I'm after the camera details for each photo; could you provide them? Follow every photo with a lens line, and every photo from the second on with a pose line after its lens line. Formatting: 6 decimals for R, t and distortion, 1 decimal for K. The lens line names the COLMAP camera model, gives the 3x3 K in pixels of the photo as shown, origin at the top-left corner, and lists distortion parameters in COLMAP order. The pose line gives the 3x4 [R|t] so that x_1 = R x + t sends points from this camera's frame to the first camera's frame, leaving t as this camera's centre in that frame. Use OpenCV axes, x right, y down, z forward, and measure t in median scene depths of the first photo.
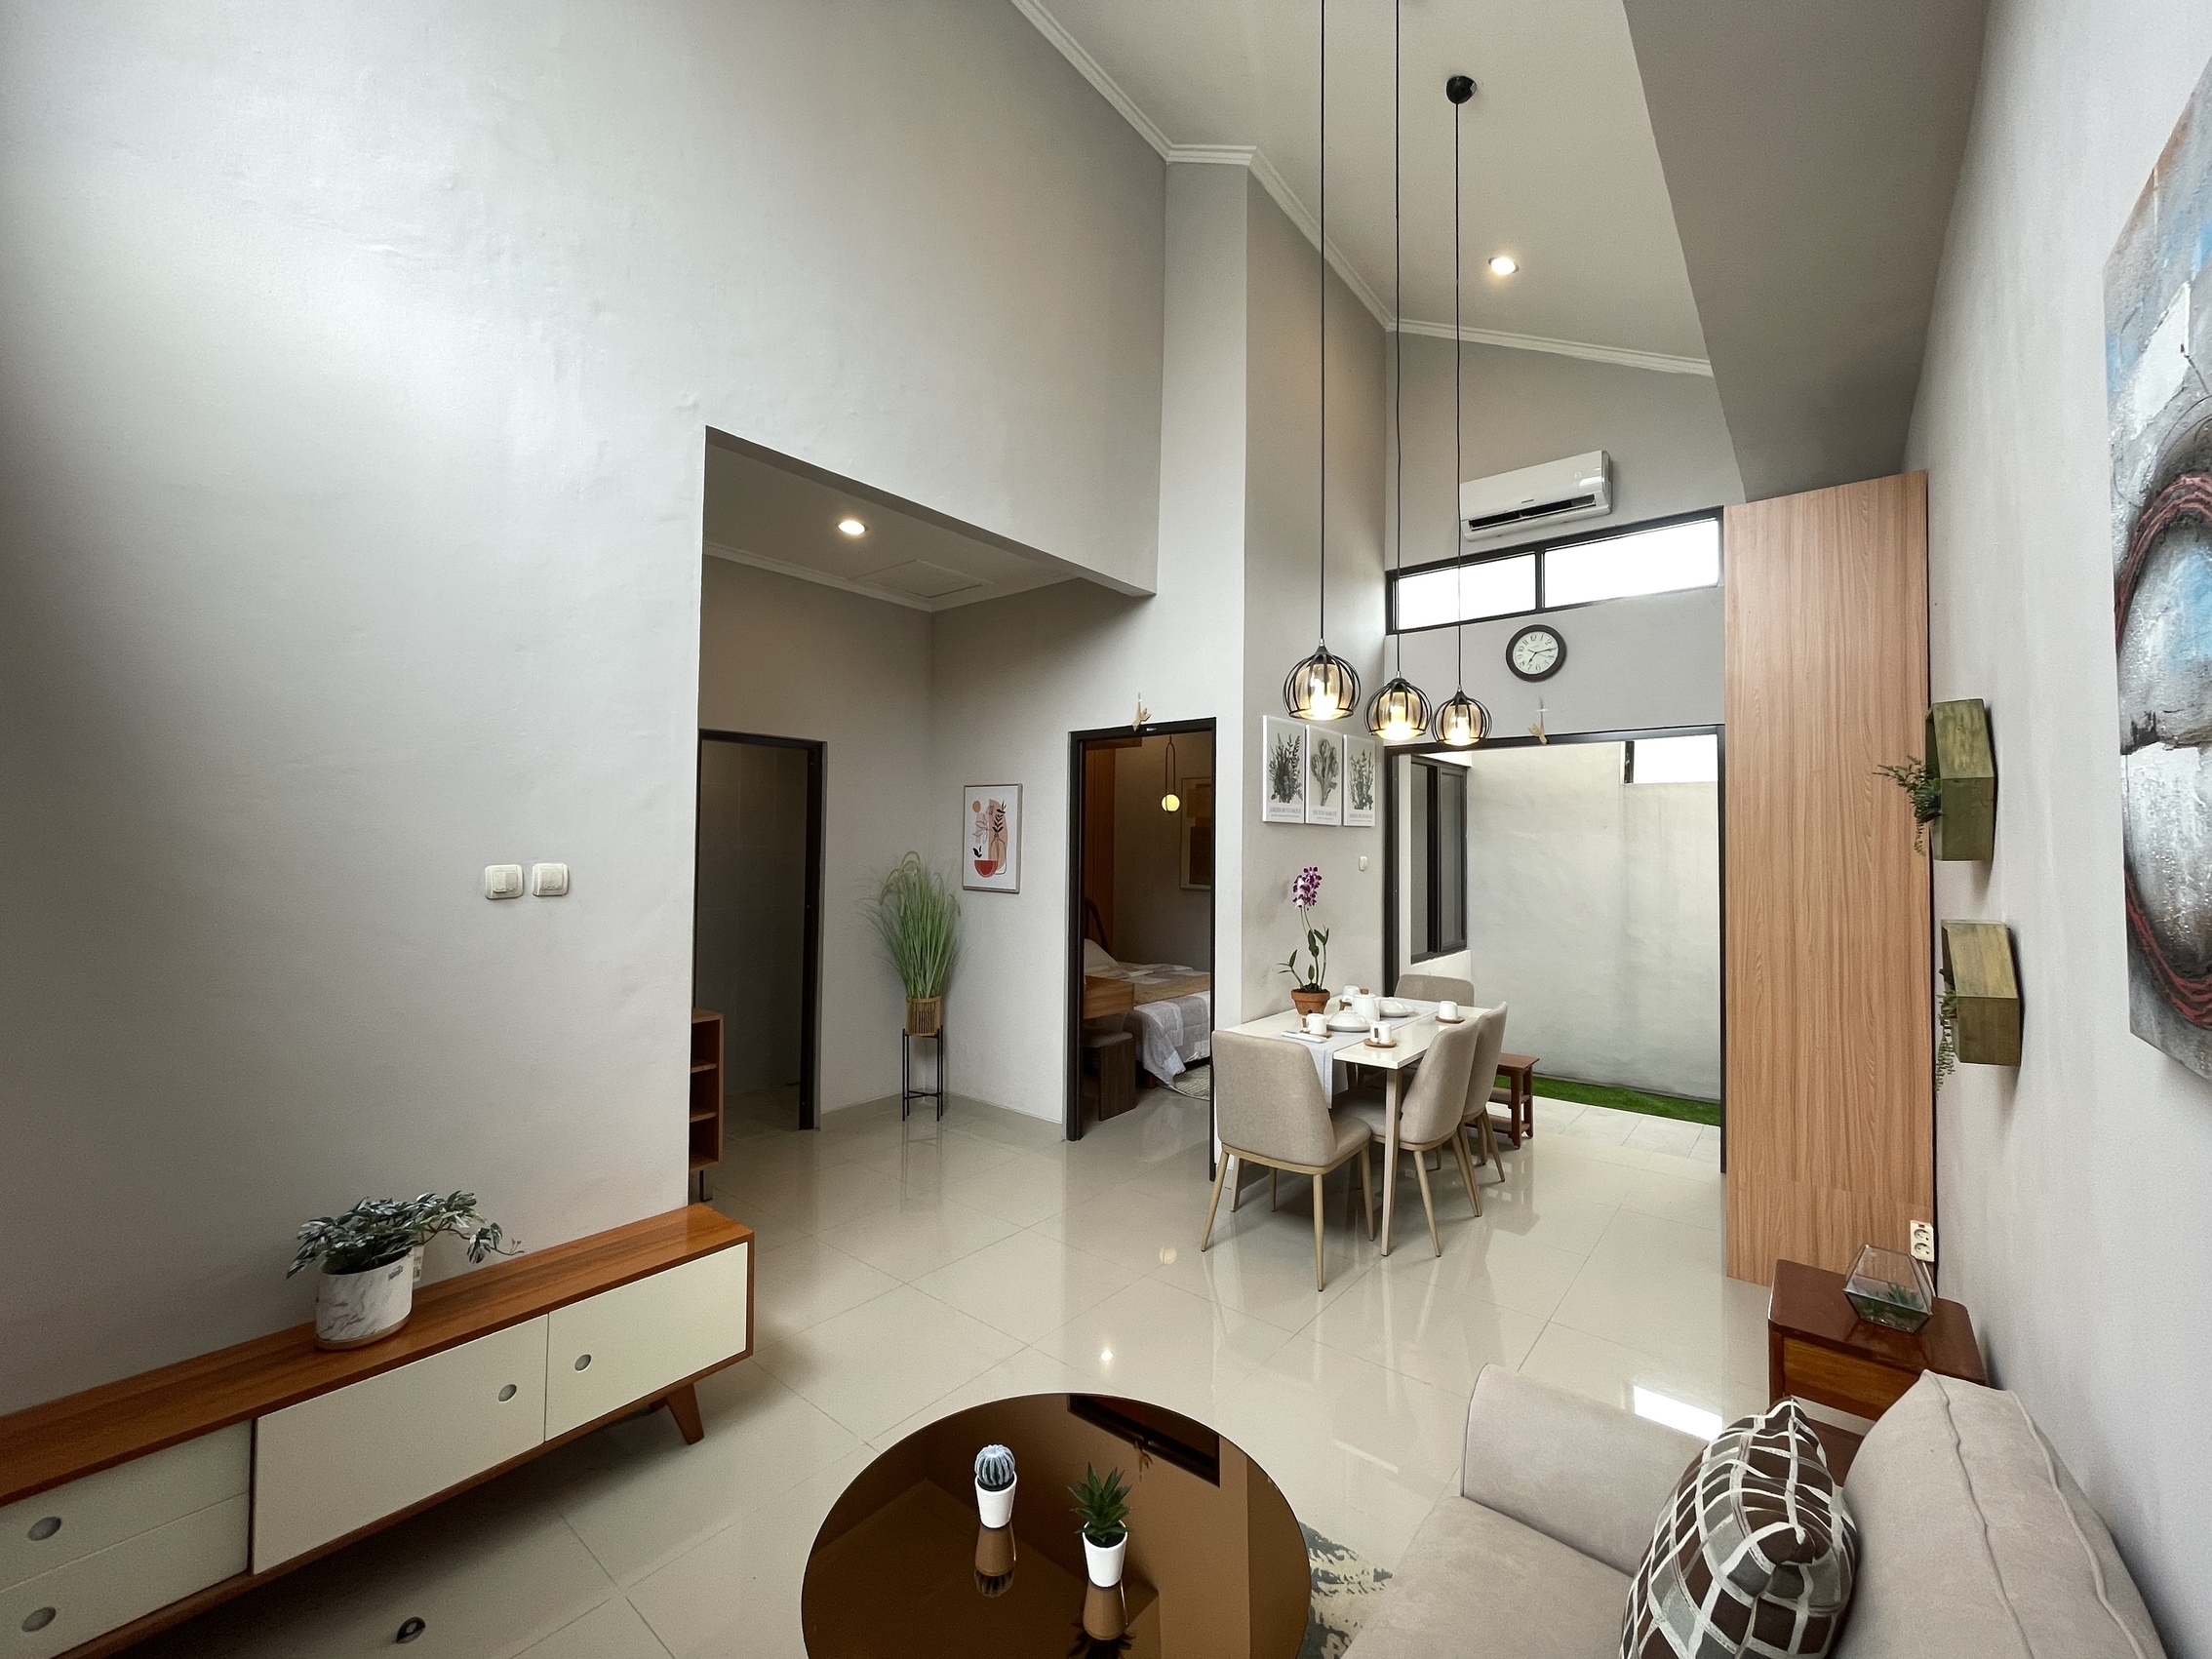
lens RADIAL K [[903.0, 0, 1106.0], [0, 903.0, 829.5], [0, 0, 1]] dist [0.001238, 0.000091]
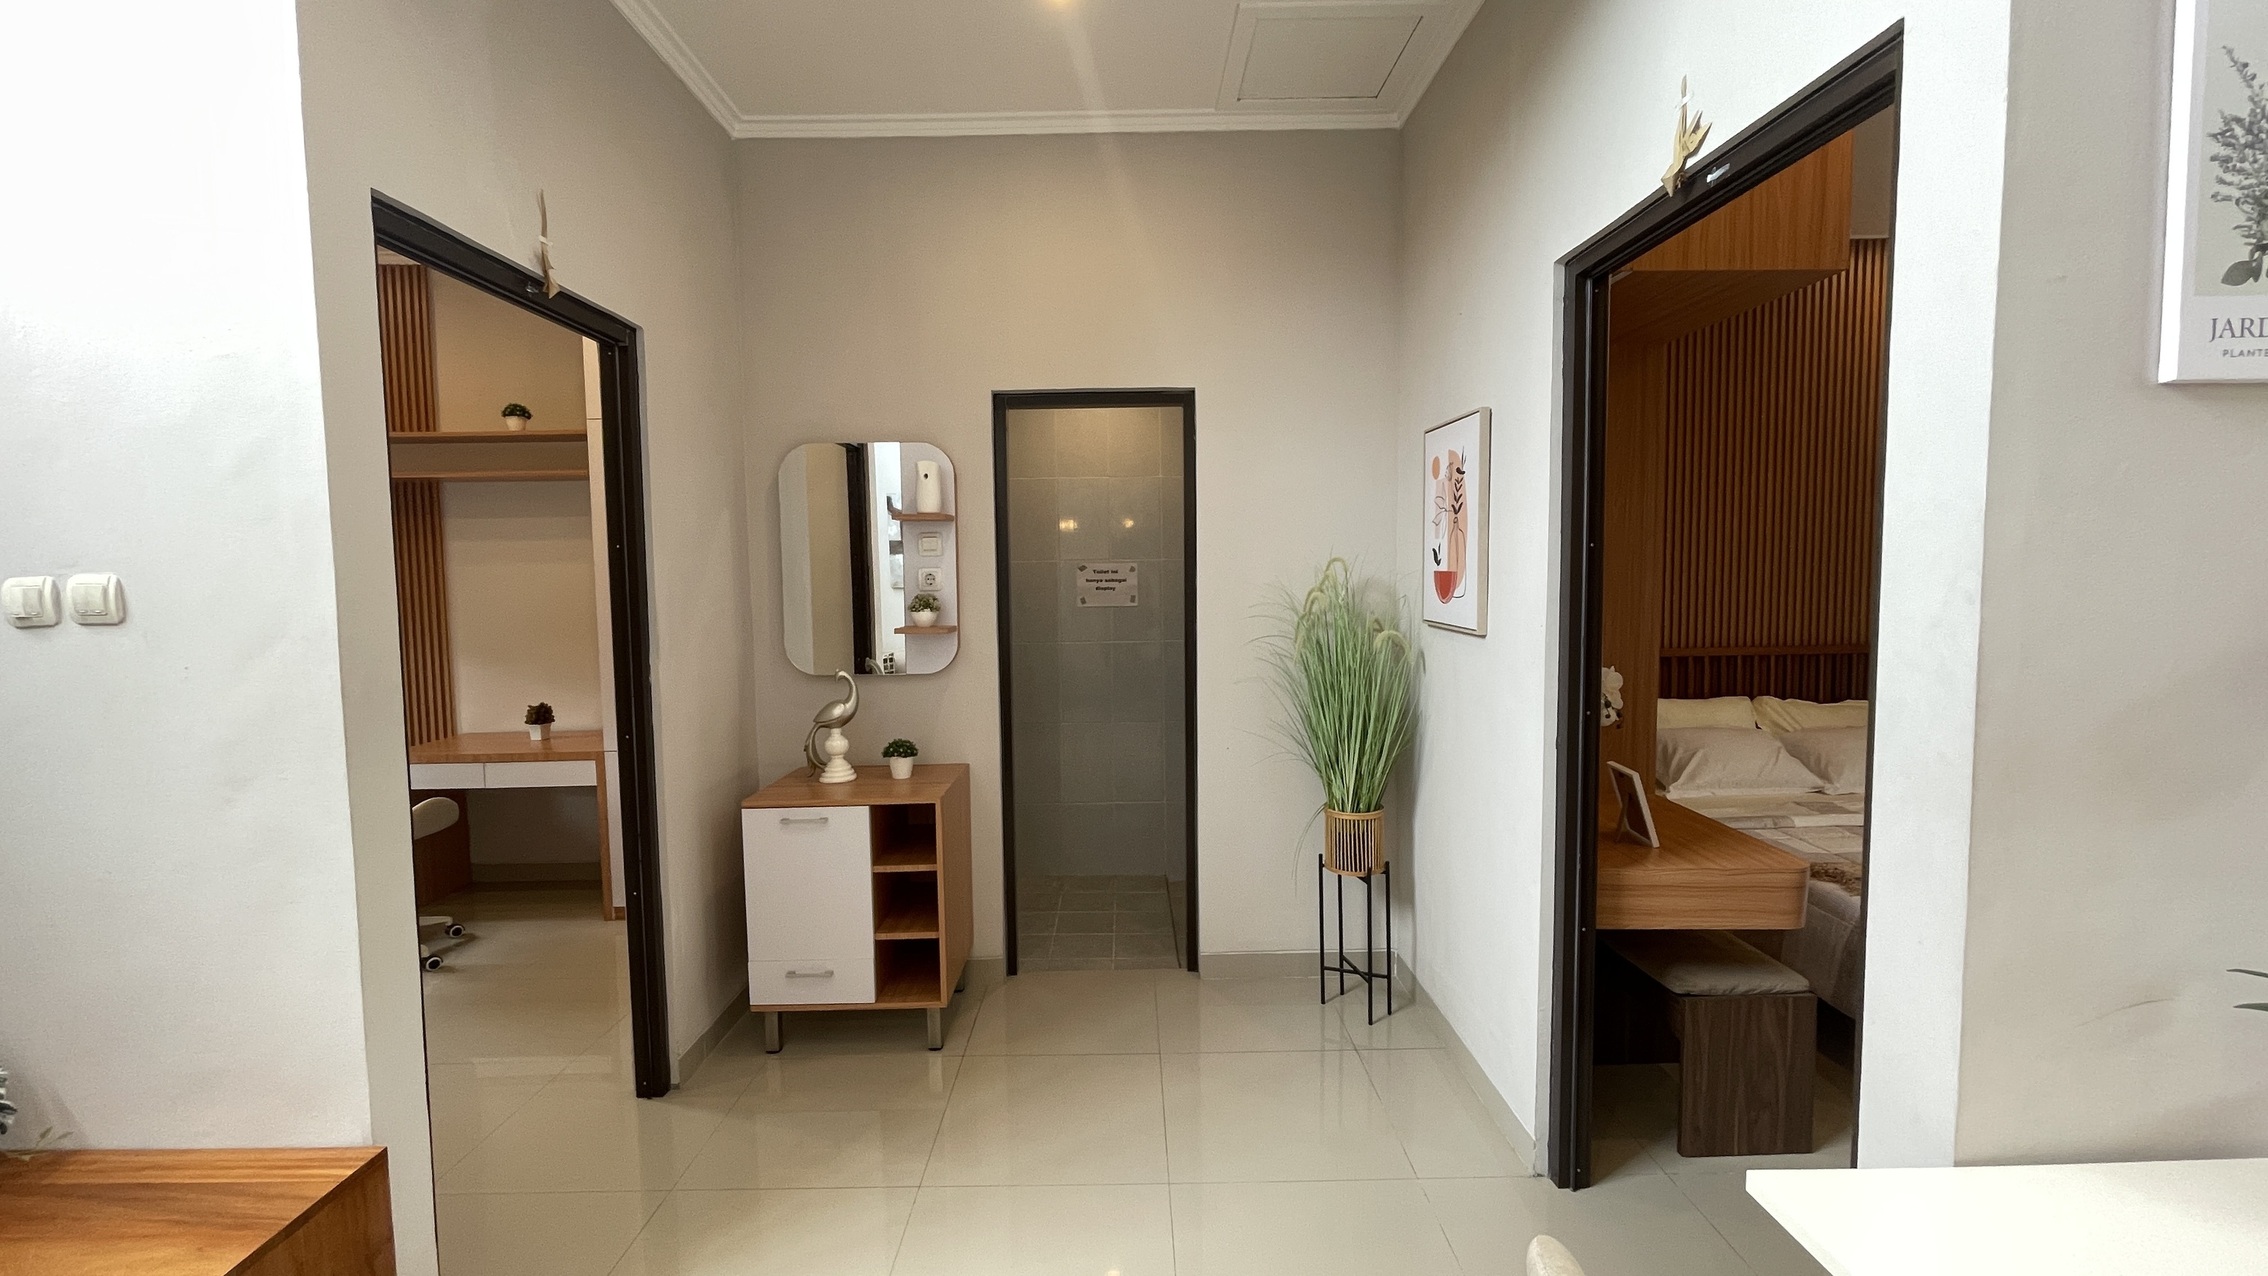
lens RADIAL K [[909.9, 0, 1134.0], [0, 909.9, 638.0], [0, 0, 1]] dist [-0.002078, -0.000220]
pose [[0.625417, 0.040671, -0.779230, 0.166035], [0.032240, 0.996441, 0.077884, 0.026339], [0.779624, -0.073833, 0.621880, 0.539920]]
